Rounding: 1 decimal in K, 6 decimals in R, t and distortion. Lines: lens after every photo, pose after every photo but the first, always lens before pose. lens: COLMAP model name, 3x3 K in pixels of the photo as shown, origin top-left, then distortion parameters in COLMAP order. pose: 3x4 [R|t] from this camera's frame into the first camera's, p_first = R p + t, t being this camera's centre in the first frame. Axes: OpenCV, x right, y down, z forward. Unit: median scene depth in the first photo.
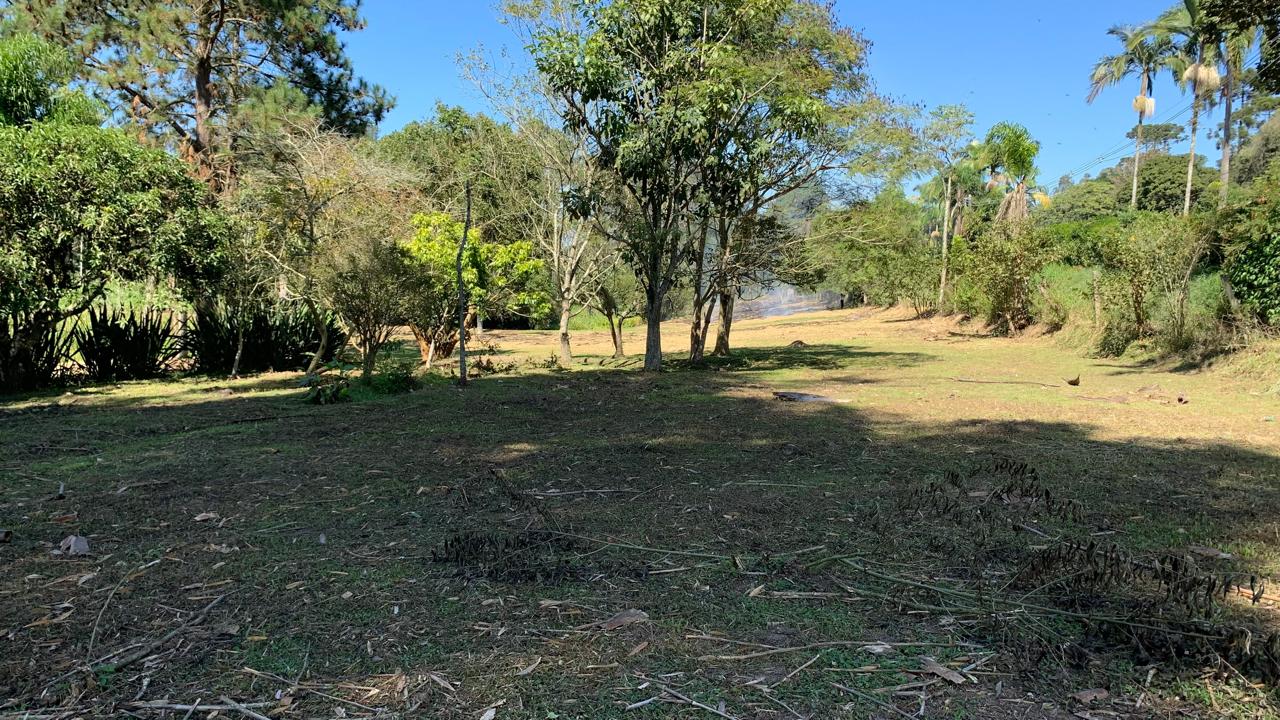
lens RADIAL K [[928.1, 0, 640.8], [0, 928.1, 359.2], [0, 0, 1]] dist [-0.008988, -0.017046]
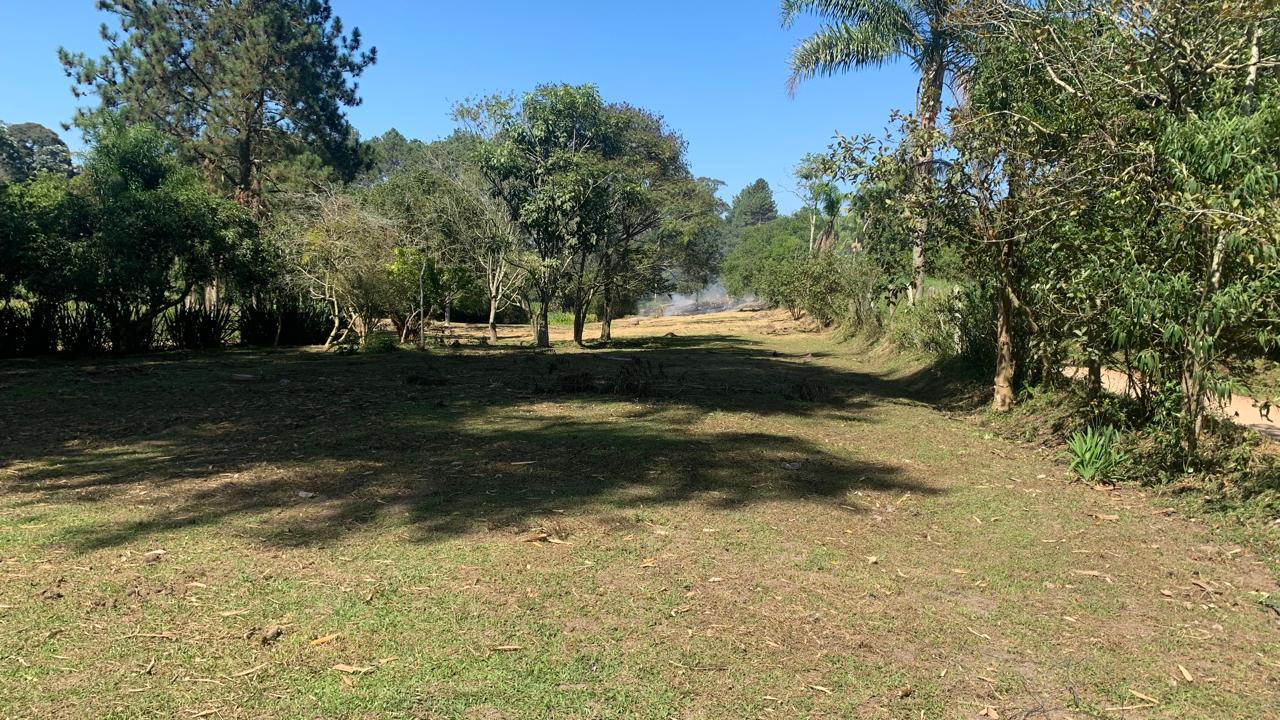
lens RADIAL K [[928.1, 0, 639.0], [0, 928.1, 362.1], [0, 0, 1]] dist [-0.008988, -0.017046]
pose [[0.999496, 0.017229, 0.026660, 0.125138], [-0.017359, 0.999839, 0.004642, 0.025804], [-0.026576, -0.005103, 0.999634, -0.559790]]
